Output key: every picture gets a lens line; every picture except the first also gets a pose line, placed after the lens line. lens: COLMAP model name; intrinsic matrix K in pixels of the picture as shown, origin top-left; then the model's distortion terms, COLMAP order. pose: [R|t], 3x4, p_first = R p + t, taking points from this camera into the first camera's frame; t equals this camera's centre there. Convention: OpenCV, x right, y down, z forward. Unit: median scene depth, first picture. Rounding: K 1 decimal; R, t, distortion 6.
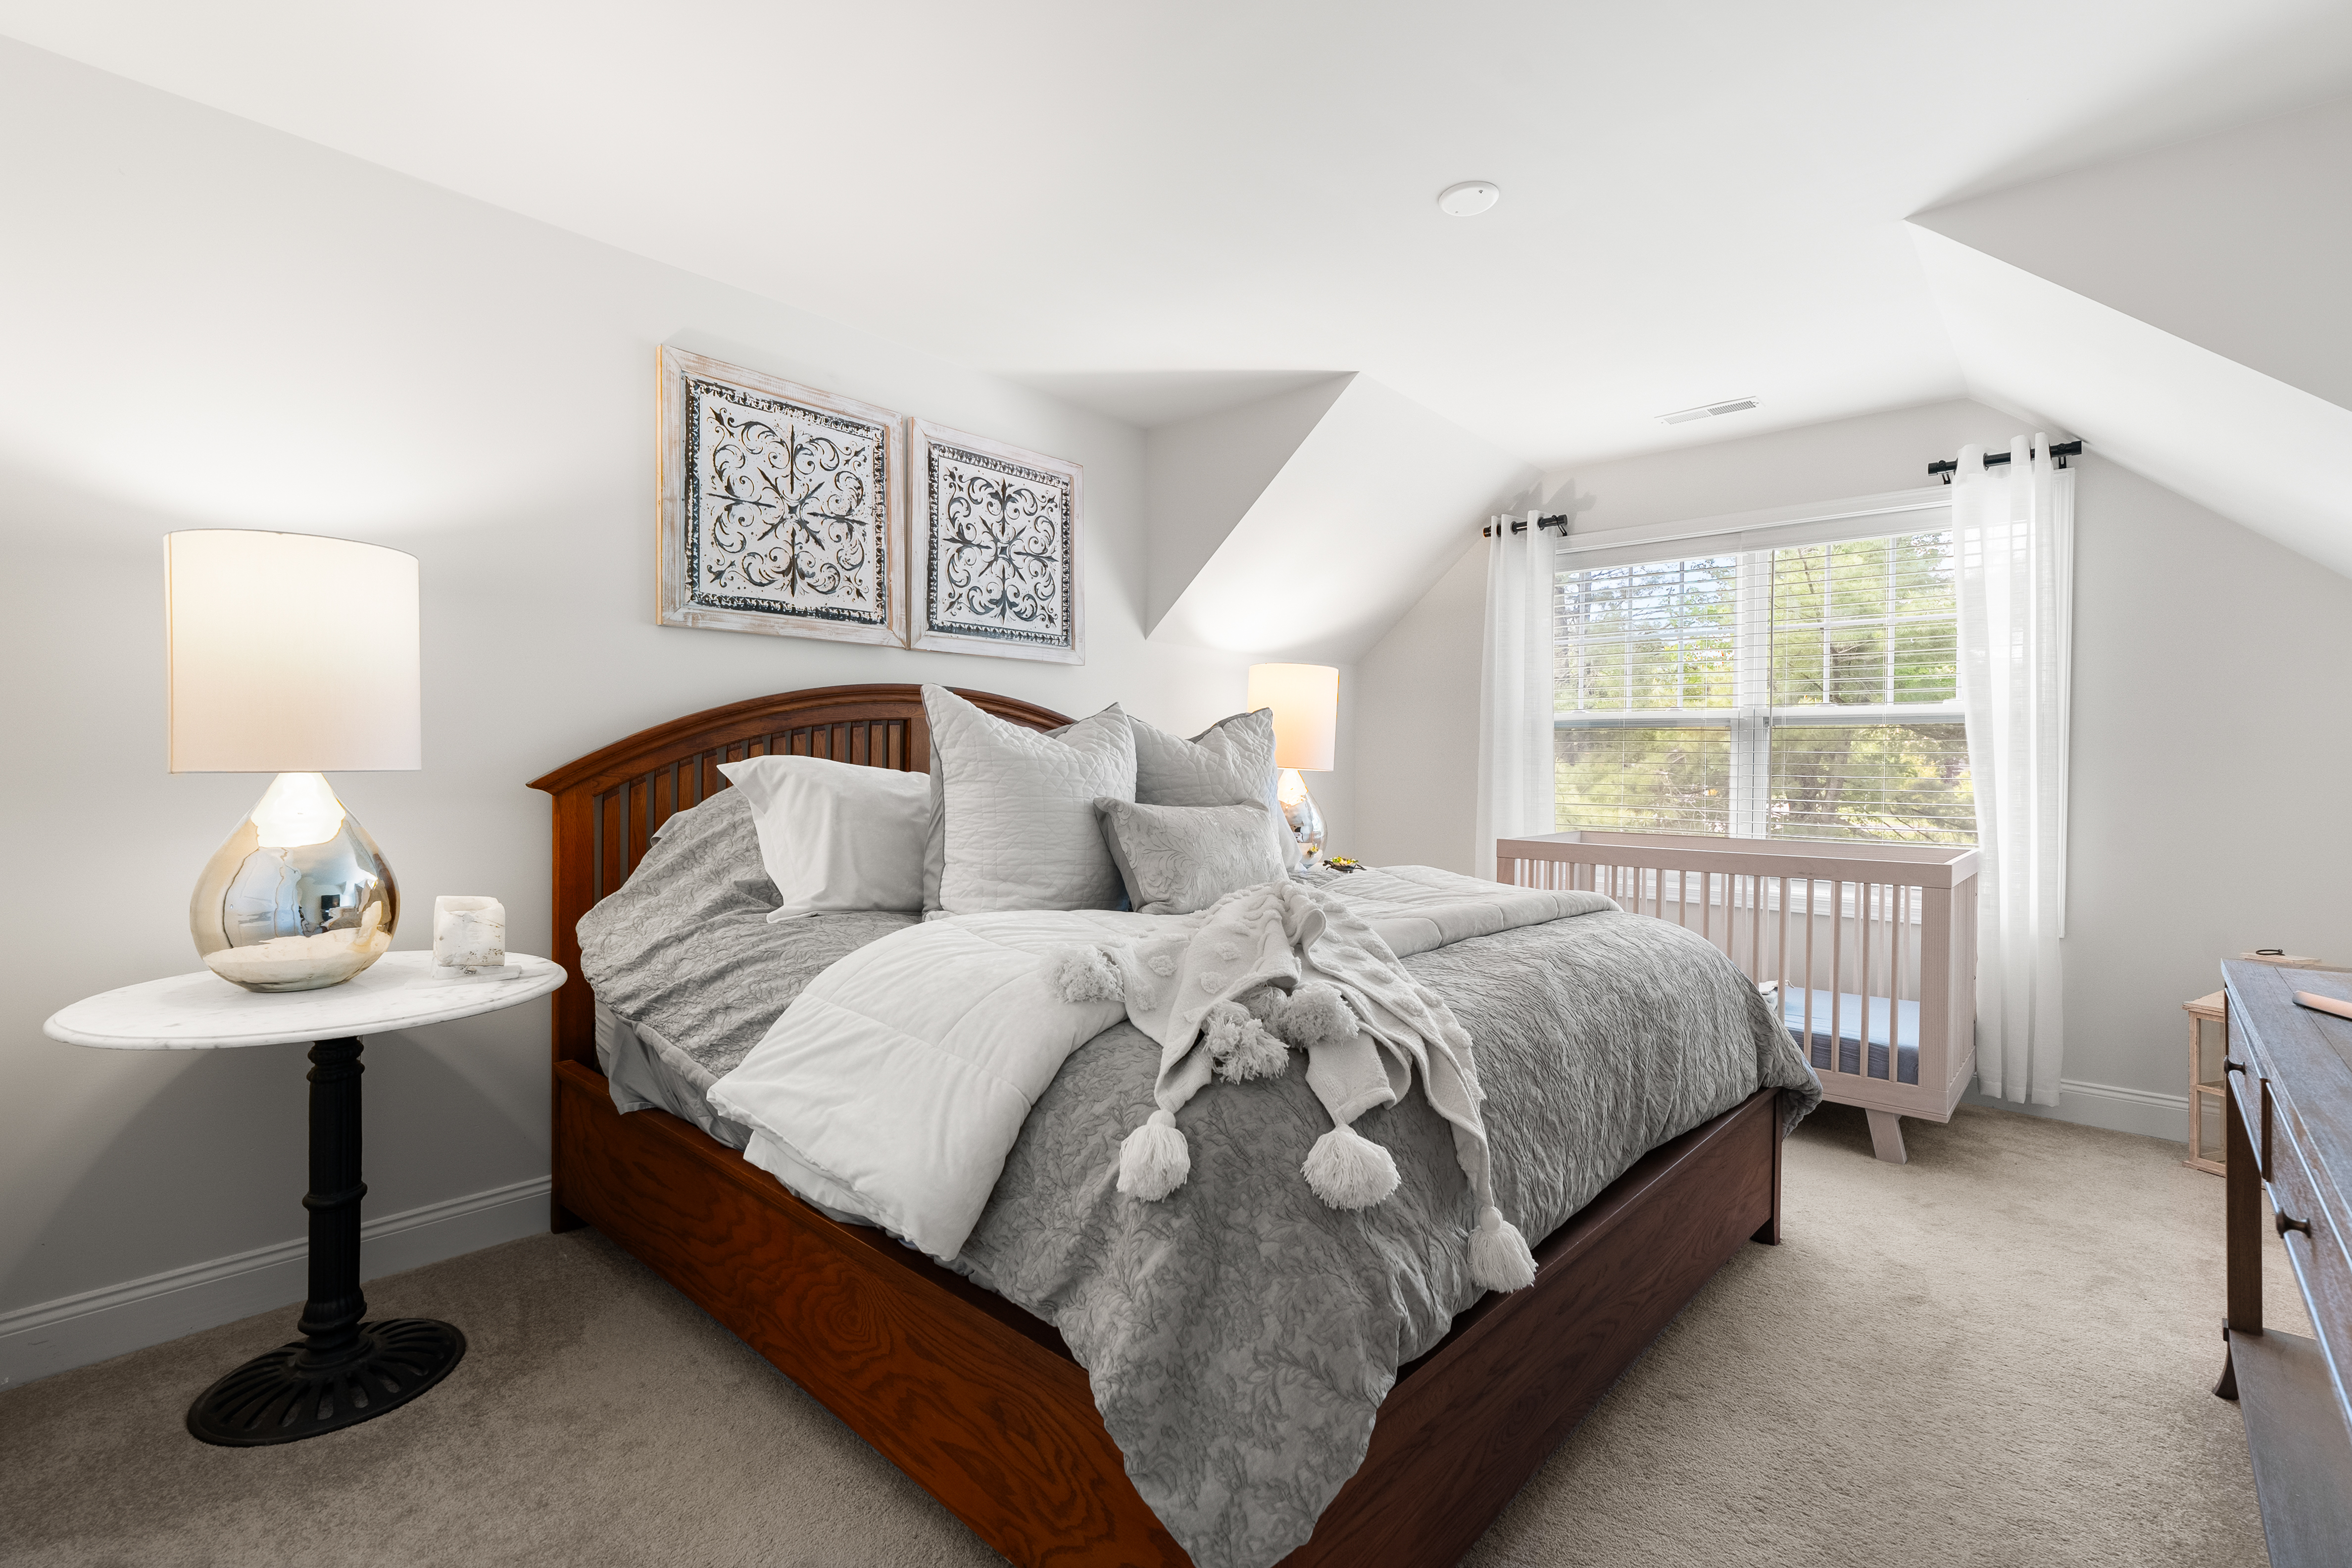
lens RADIAL K [[1066.7, 0, 1176.4], [0, 1066.7, 787.6], [0, 0, 1]] dist [-0.006961, 0.002973]
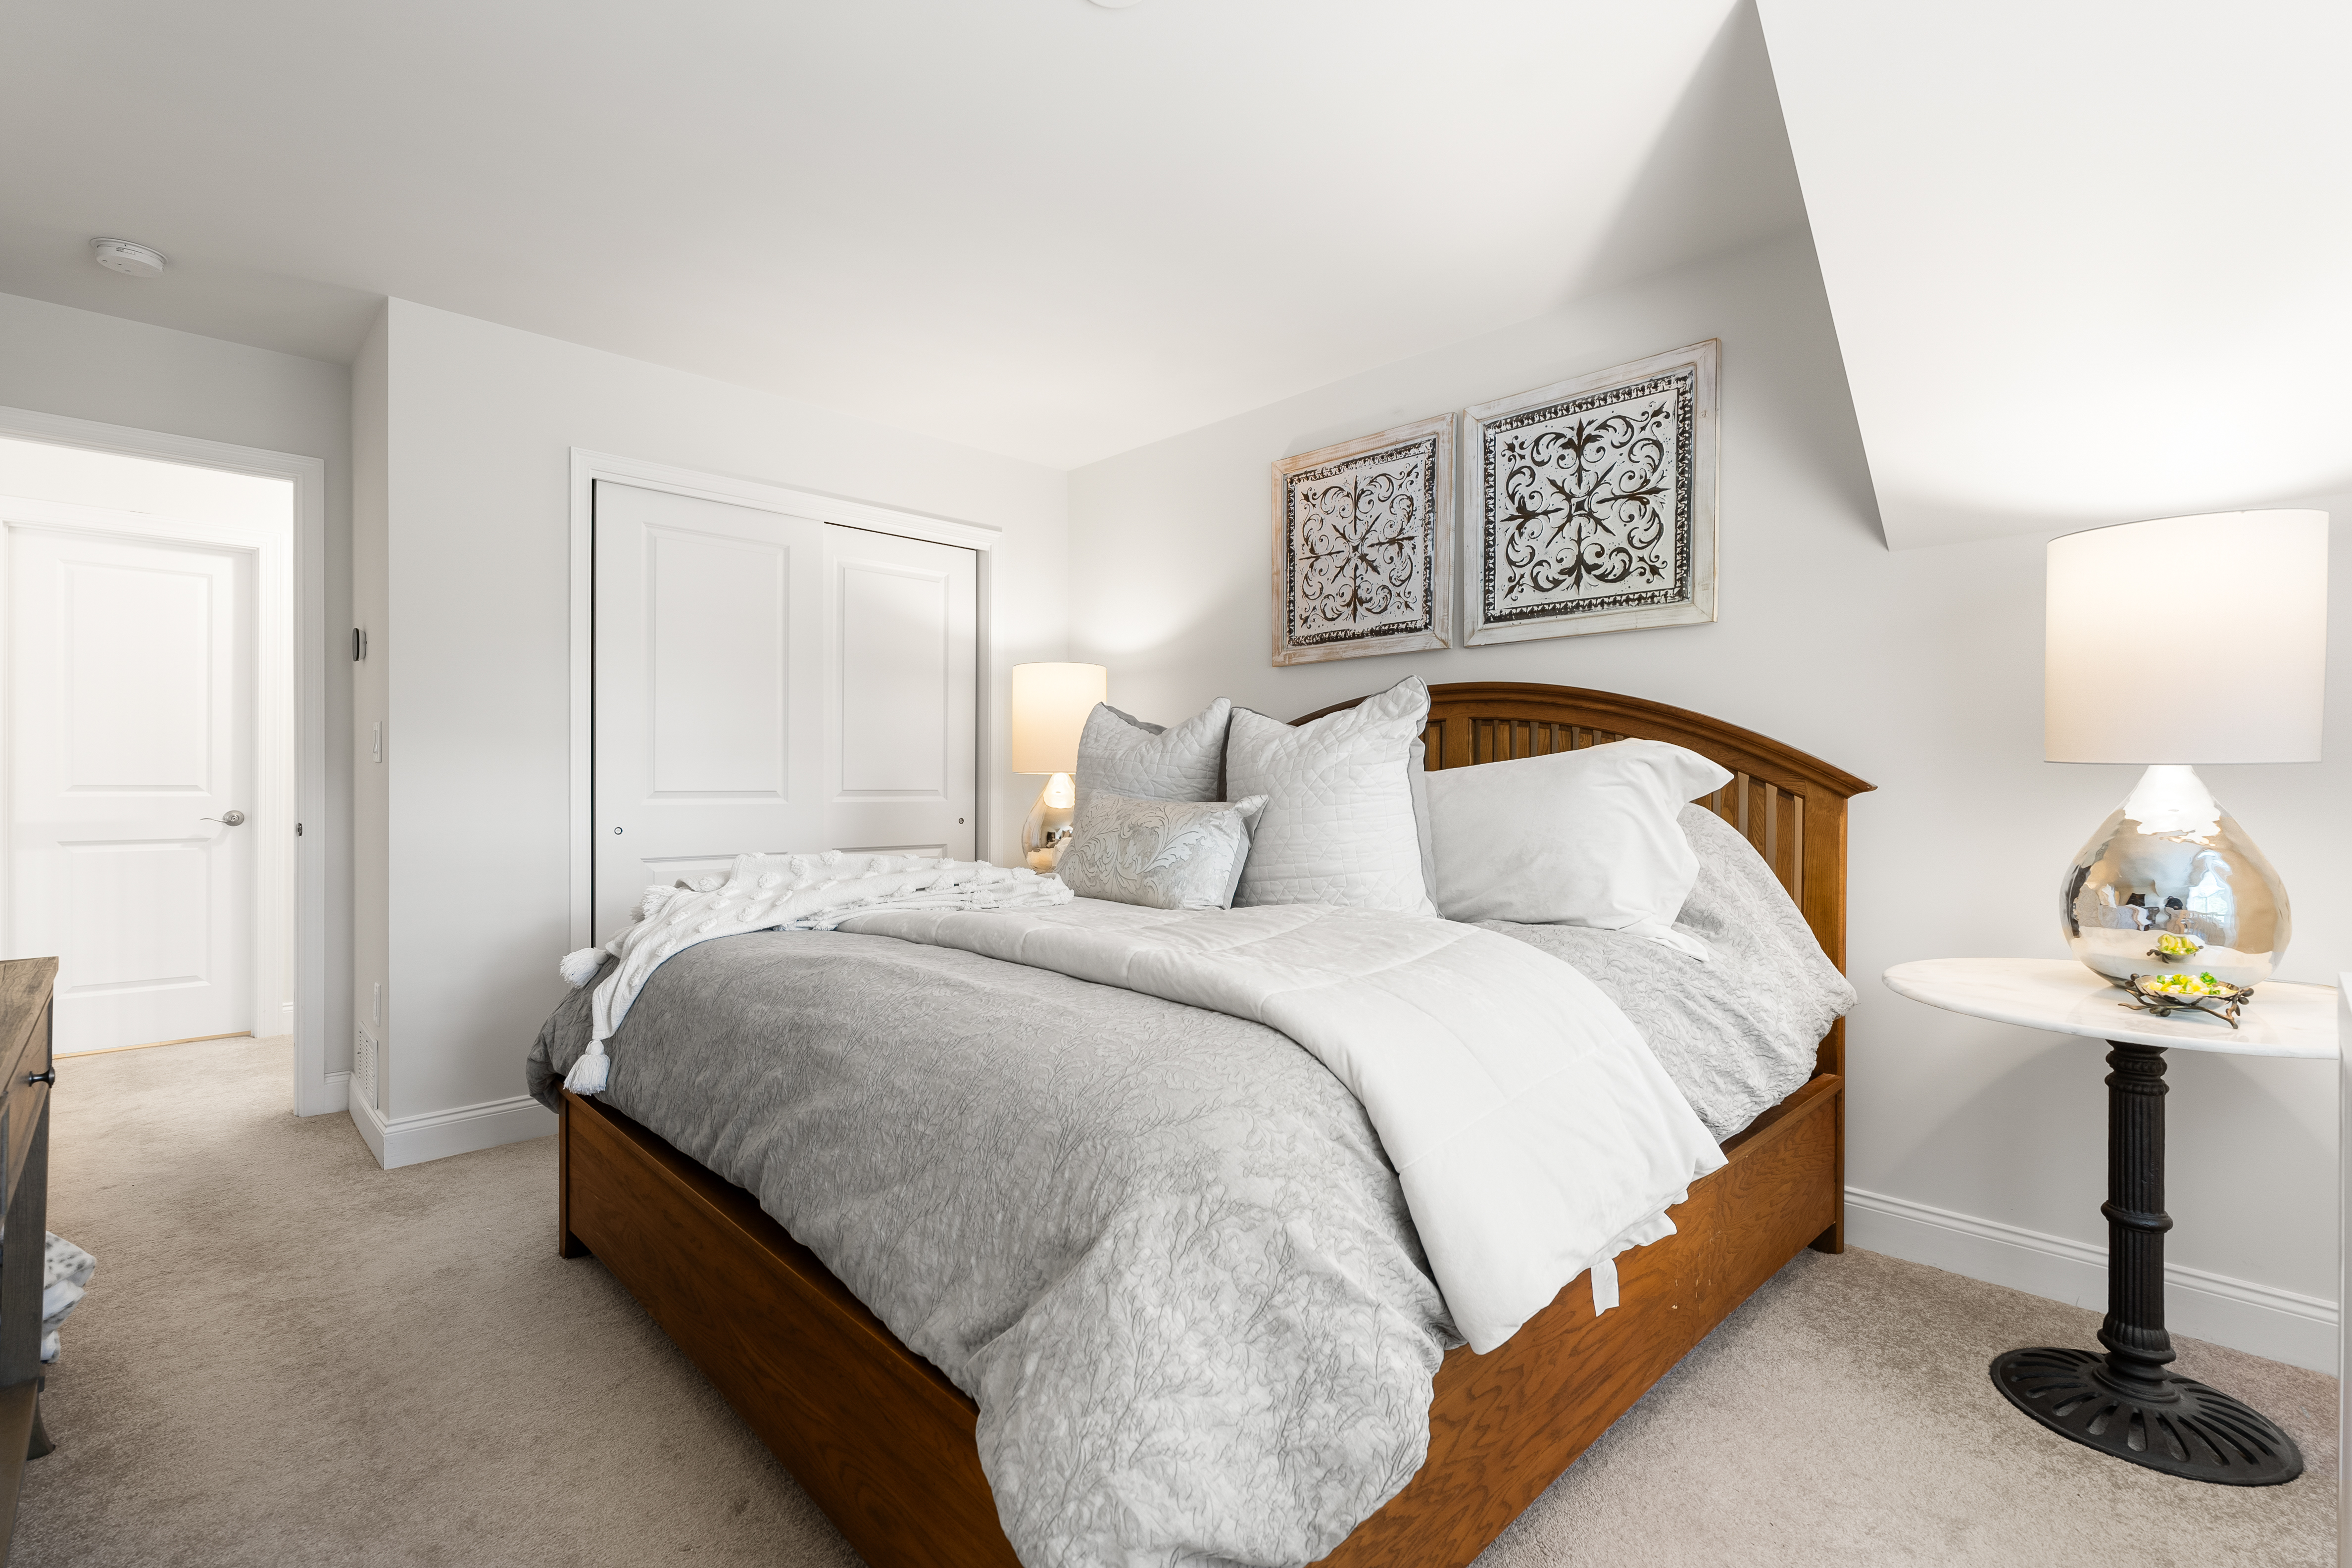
lens RADIAL K [[1066.7, 0, 1176.8], [0, 1066.7, 774.0], [0, 0, 1]] dist [-0.006961, 0.002973]
pose [[-0.068698, 0.003241, -0.997632, 0.722306], [-0.008508, 0.999956, 0.003834, -0.014968], [0.997601, 0.008751, -0.068667, 0.783929]]
